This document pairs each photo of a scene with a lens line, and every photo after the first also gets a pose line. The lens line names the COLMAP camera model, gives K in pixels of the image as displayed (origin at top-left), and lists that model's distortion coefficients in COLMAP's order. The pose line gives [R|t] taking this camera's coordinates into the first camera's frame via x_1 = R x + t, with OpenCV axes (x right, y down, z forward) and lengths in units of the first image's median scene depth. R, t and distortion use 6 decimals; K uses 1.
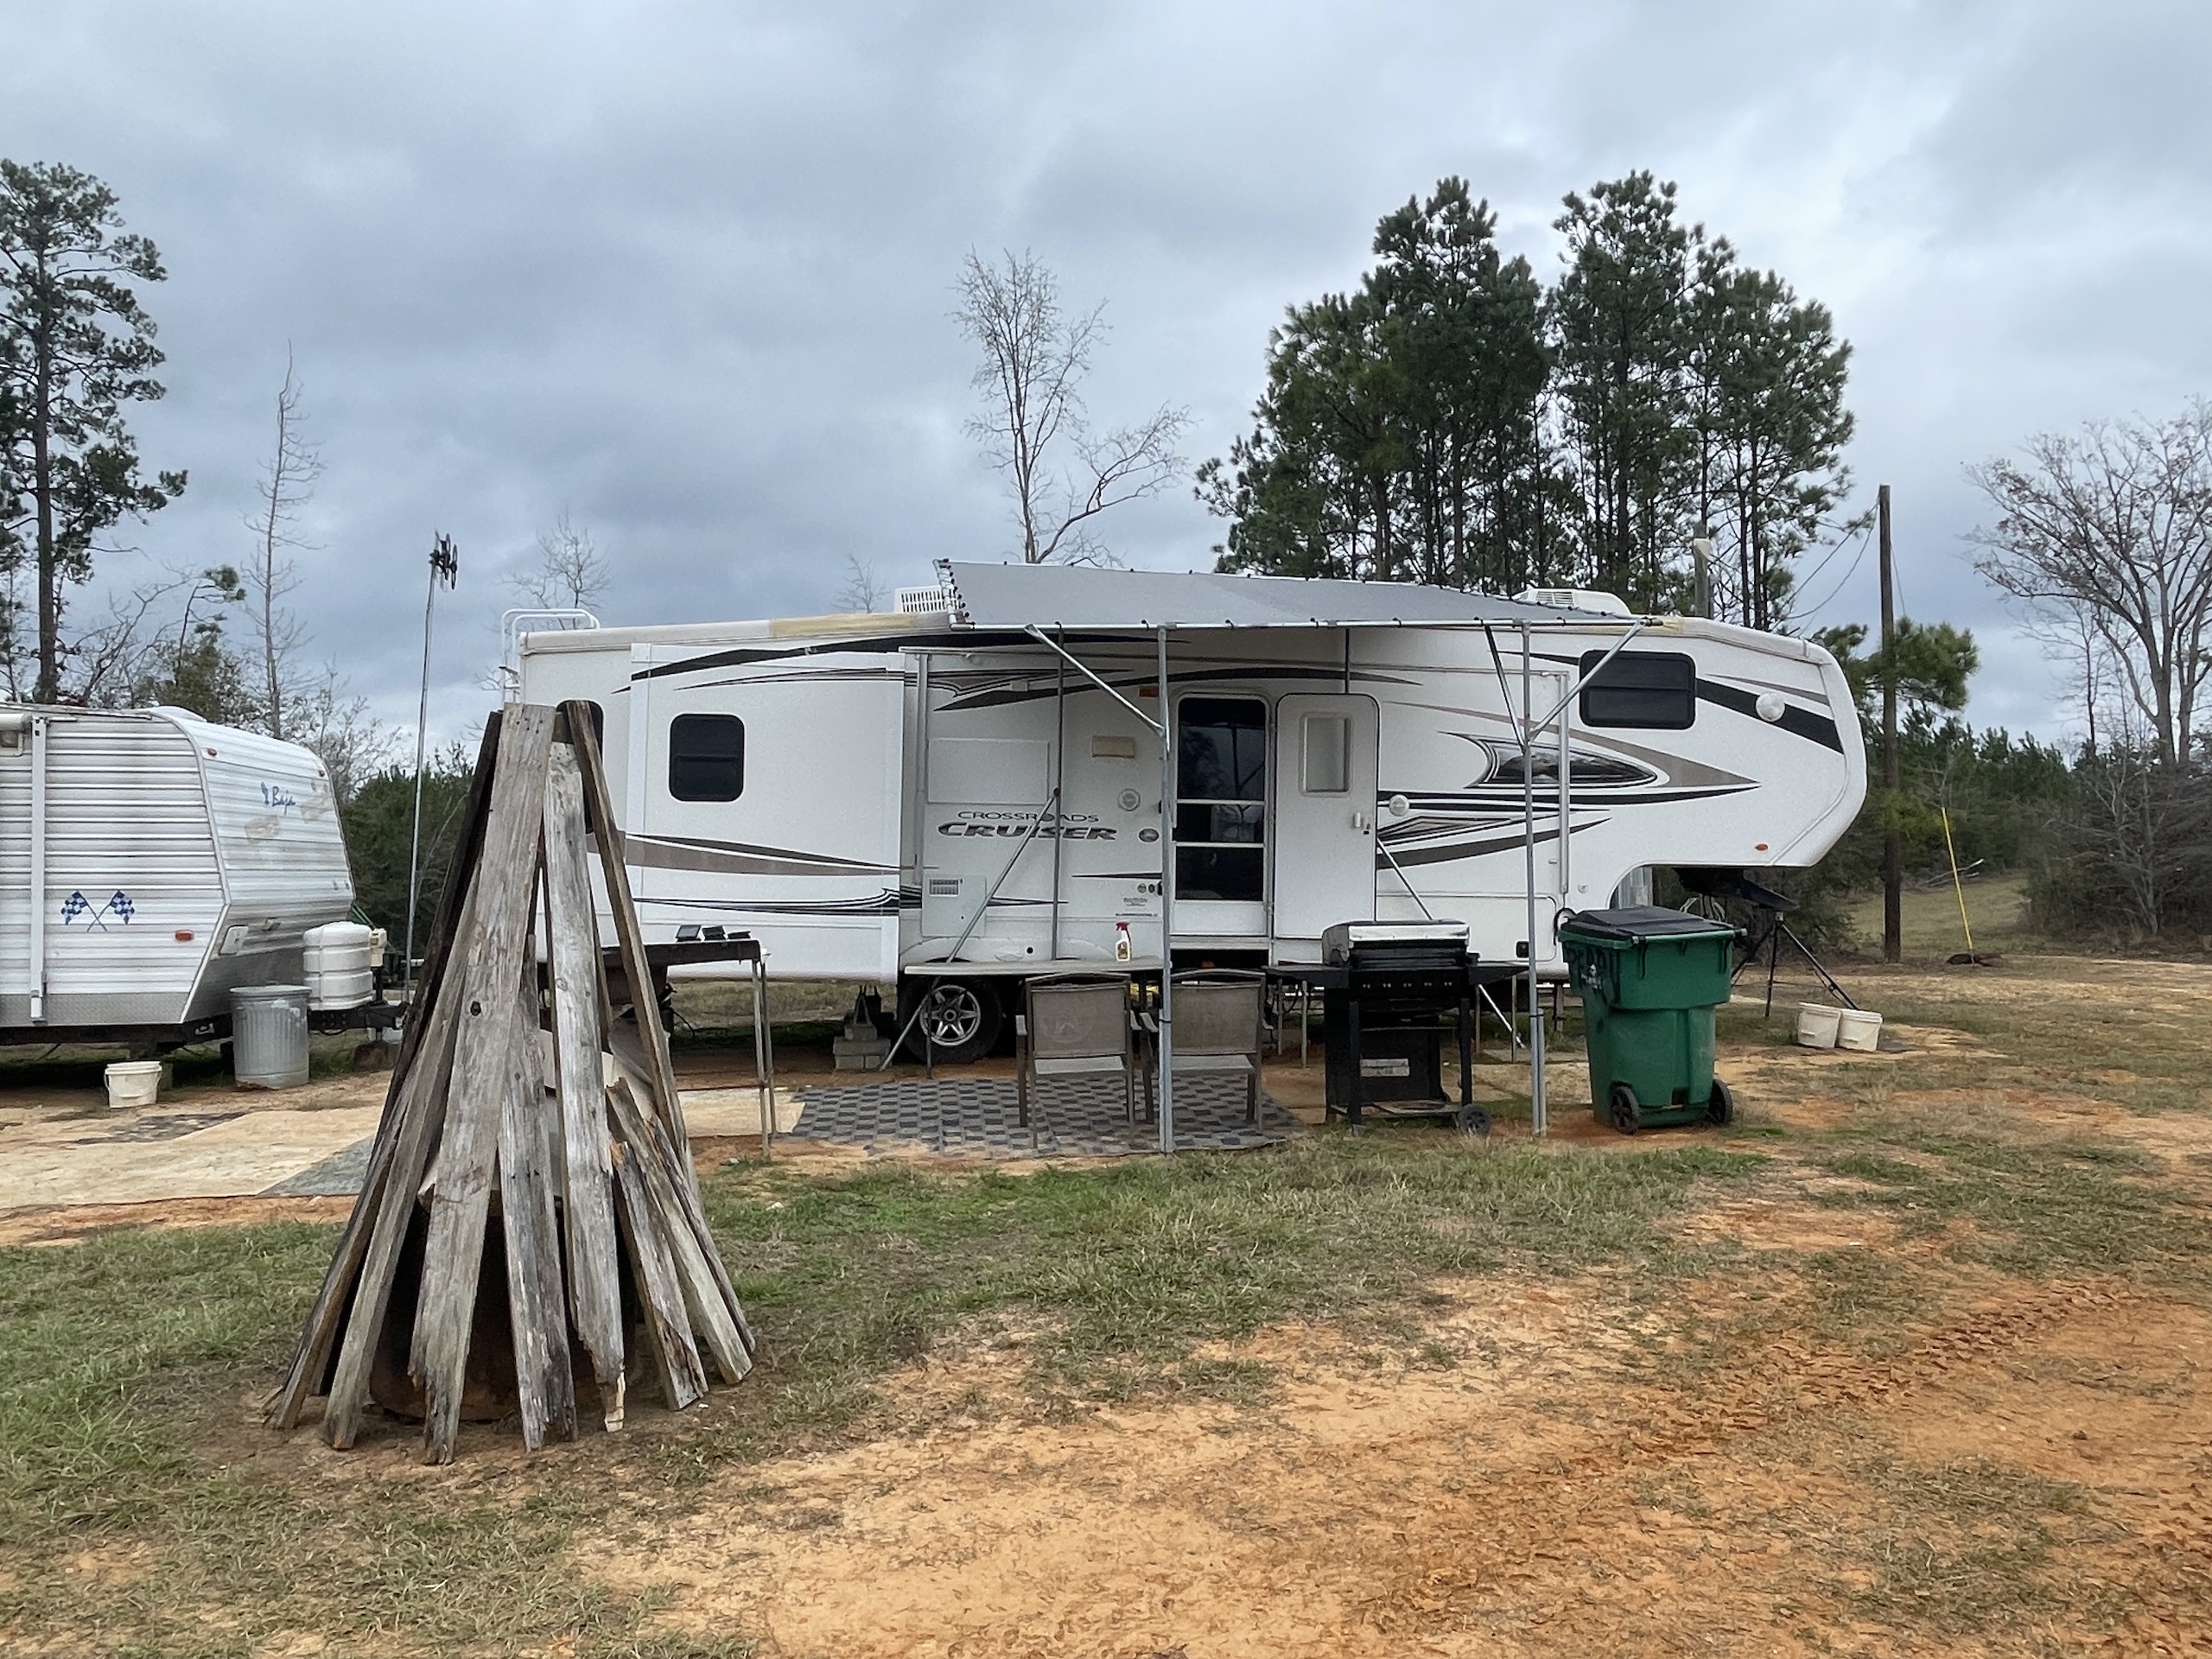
lens RADIAL K [[1636.5, 0, 1127.4], [0, 1636.5, 827.8], [0, 0, 1]] dist [0.009691, -0.001151]
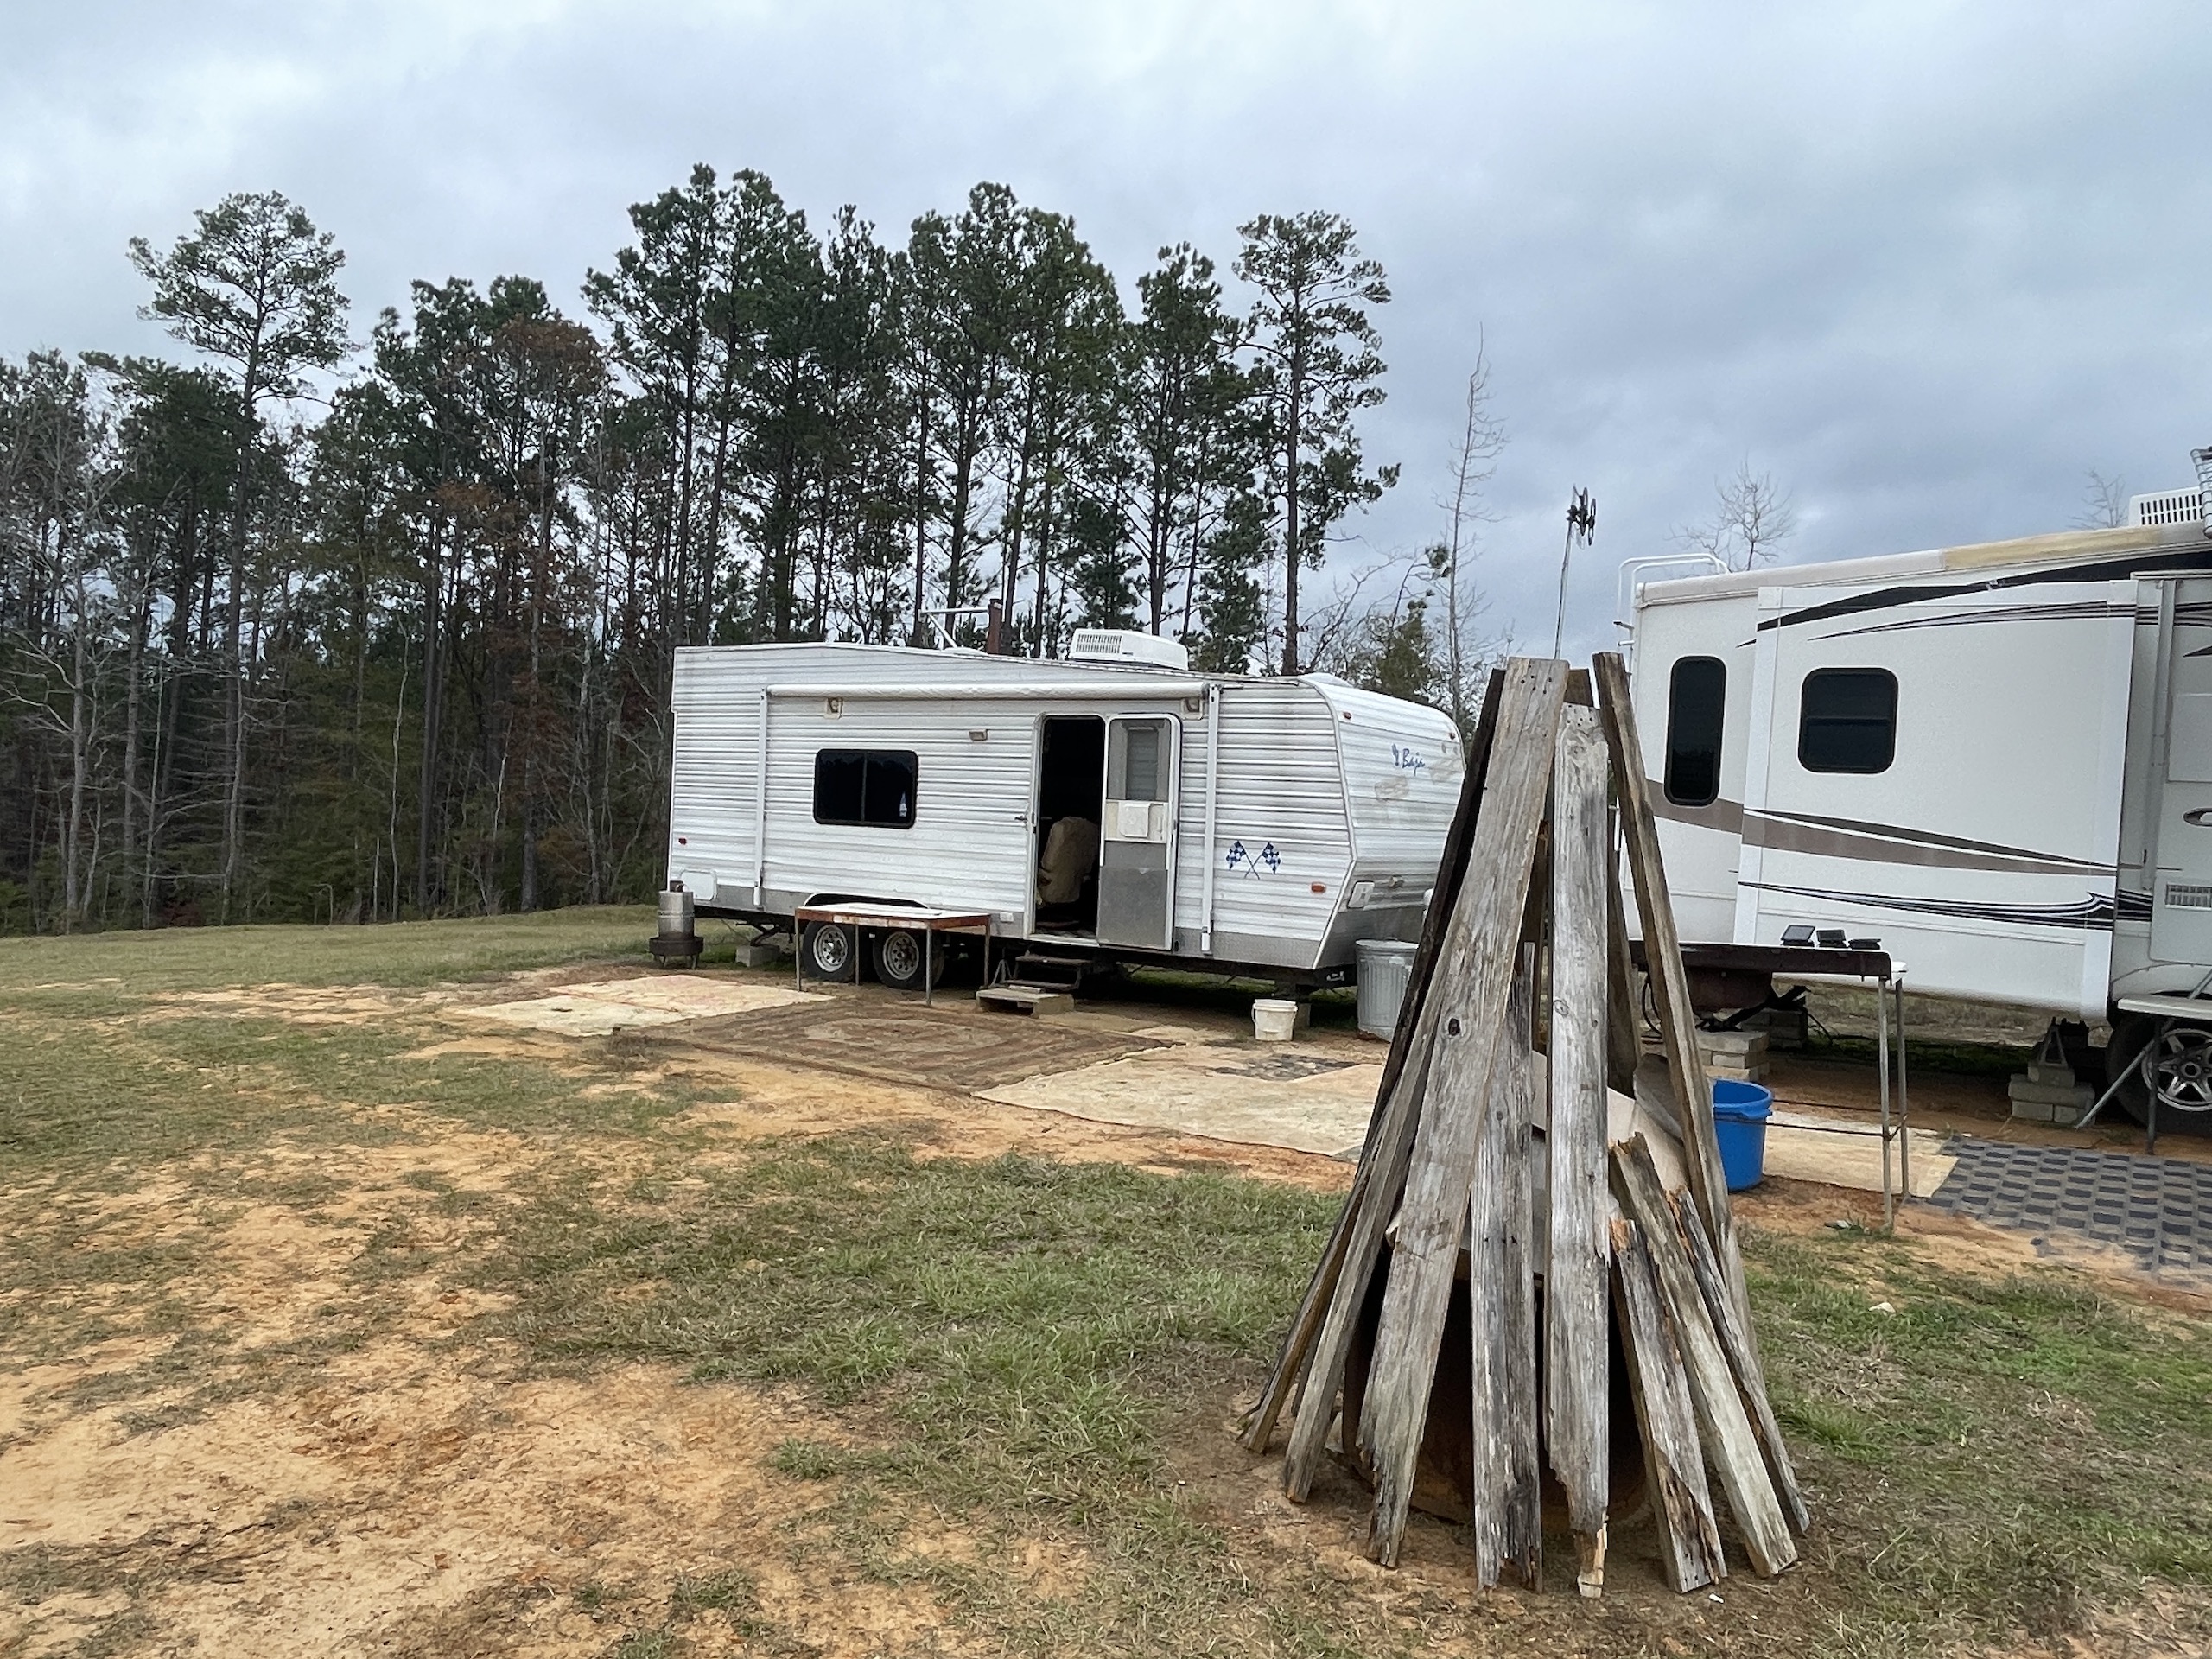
lens RADIAL K [[1516.1, 0, 1105.5], [0, 1516.1, 808.3], [0, 0, 1]] dist [-0.000690, -0.005853]
pose [[0.728157, 0.039388, -0.684278, -0.003267], [-0.027272, 0.999222, 0.028496, -0.011242], [0.684868, -0.002088, 0.728664, 0.206037]]
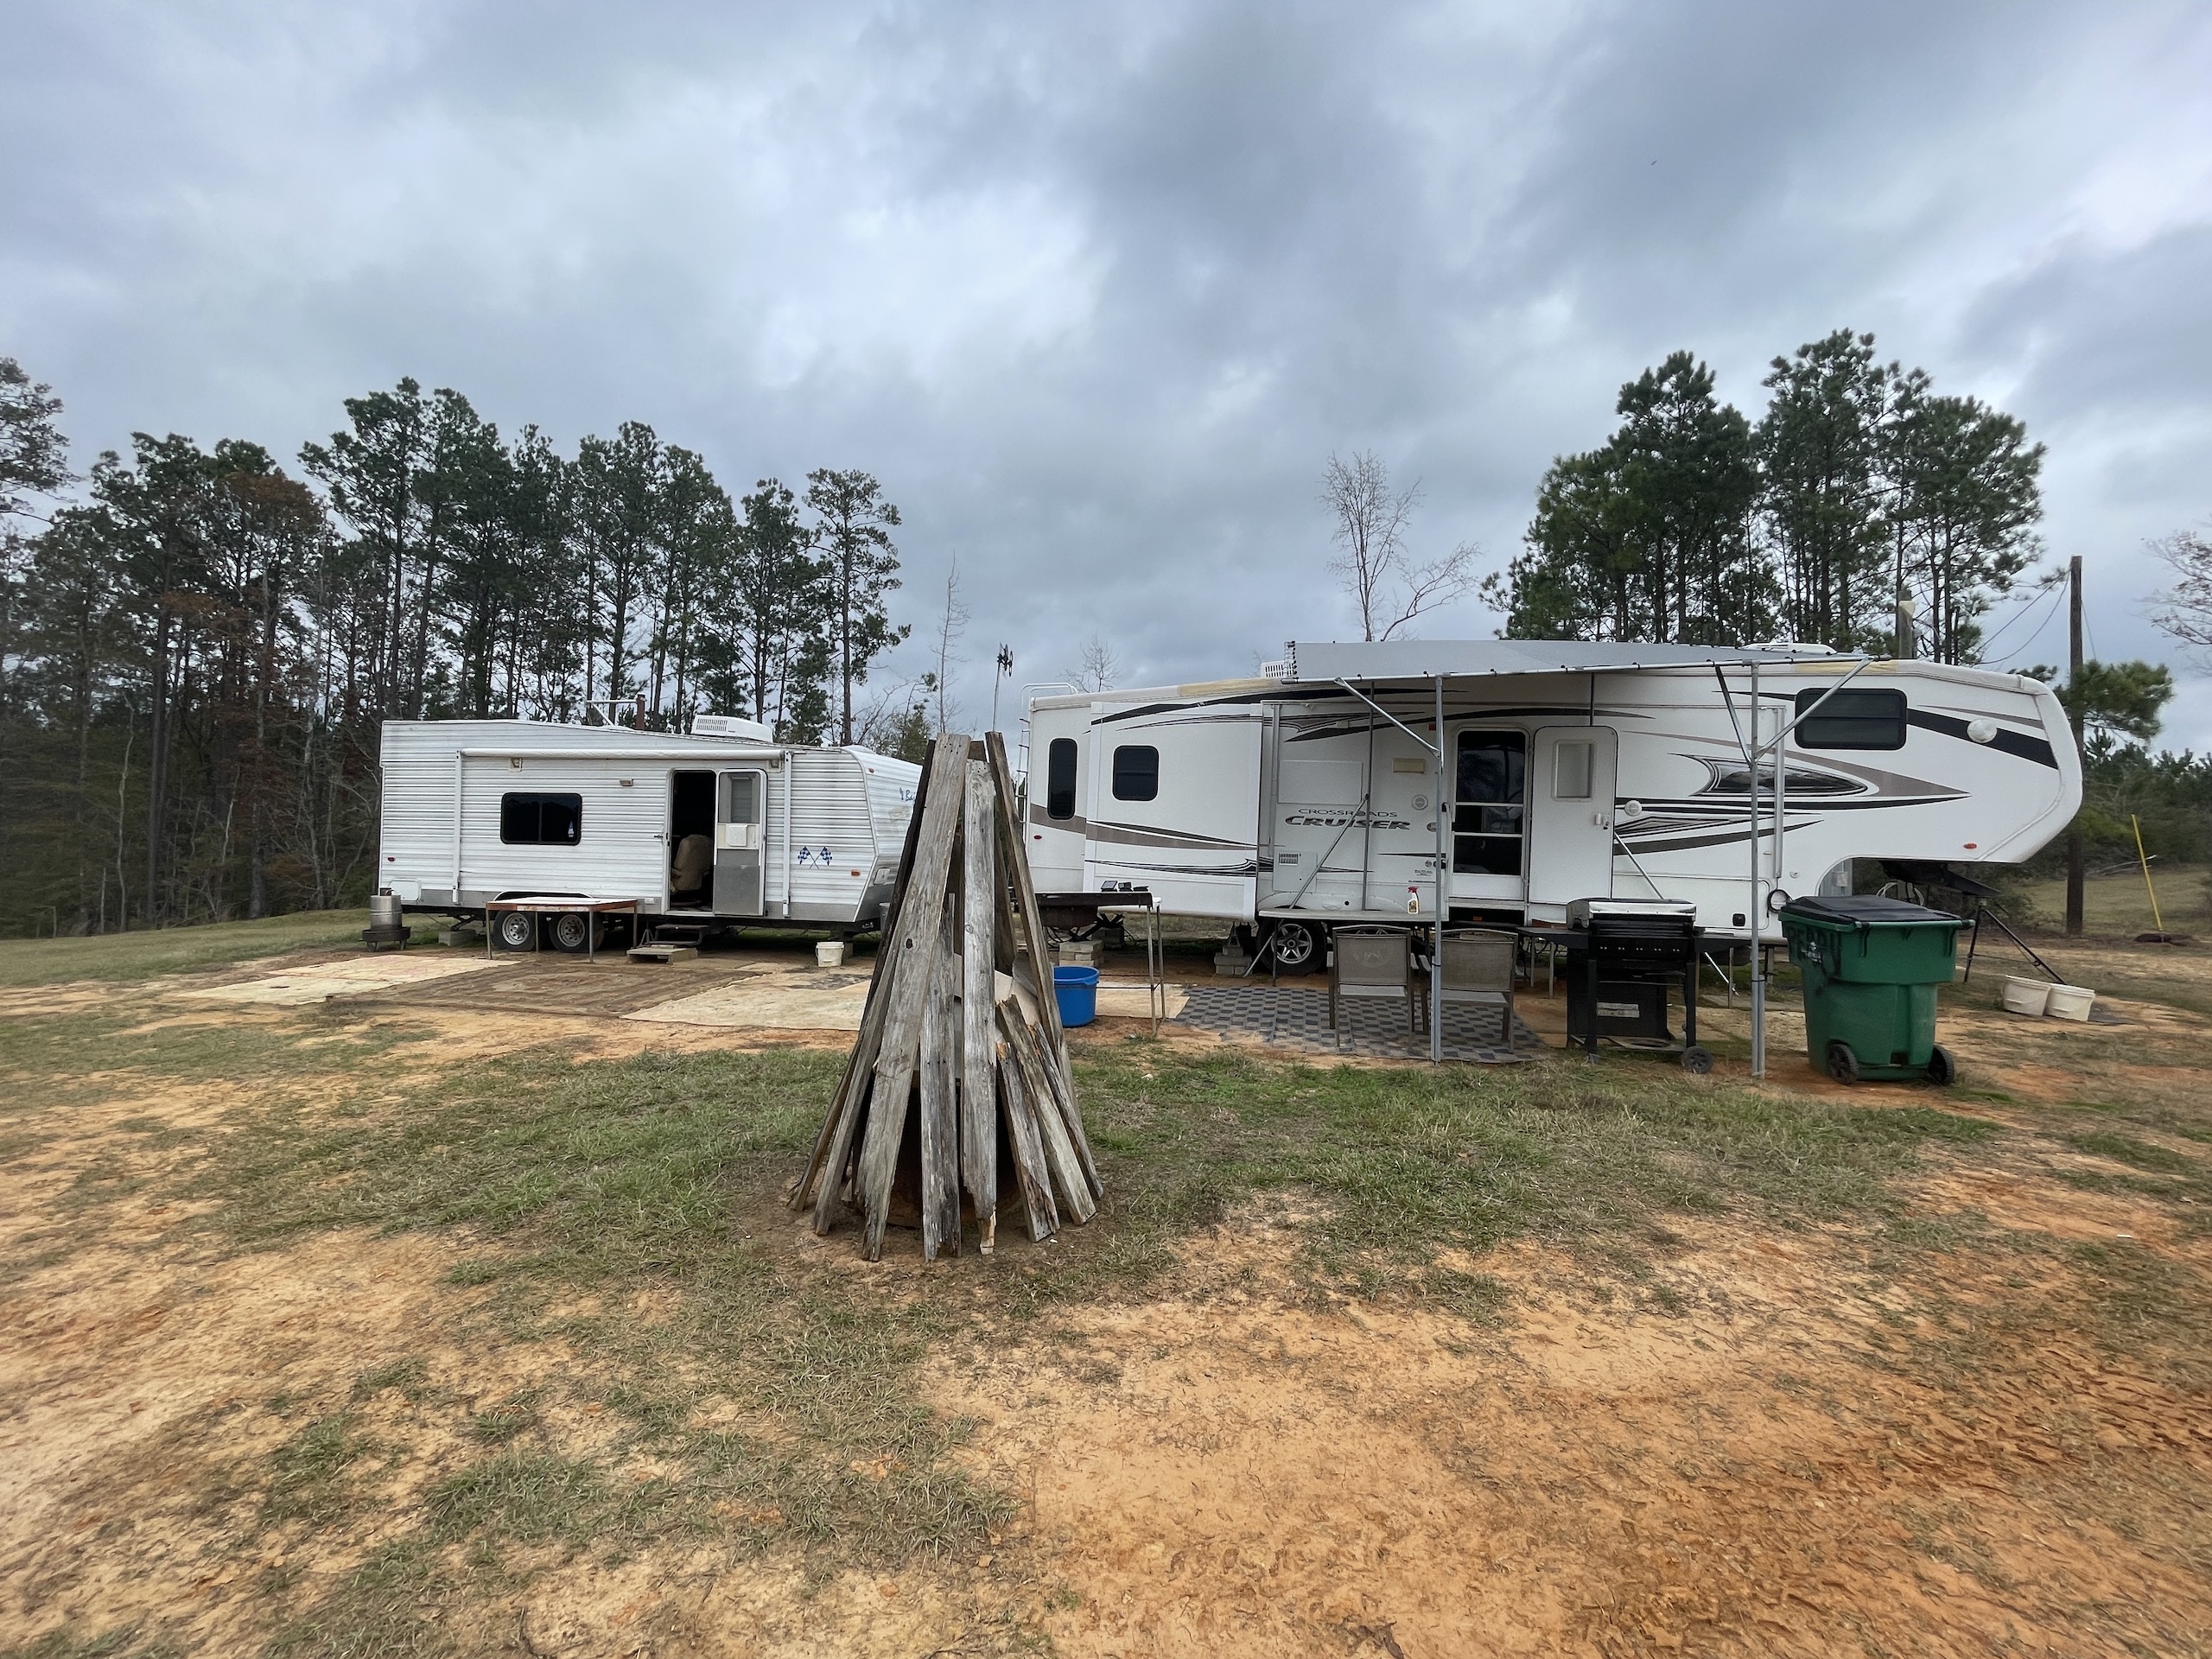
lens RADIAL K [[892.4, 0, 1112.0], [0, 892.4, 818.7], [0, 0, 1]] dist [-0.002005, -0.000565]
pose [[0.935989, 0.016753, -0.351631, 0.029683], [-0.014805, 0.999857, 0.008228, -0.006003], [0.351719, -0.002495, 0.936102, 0.209214]]
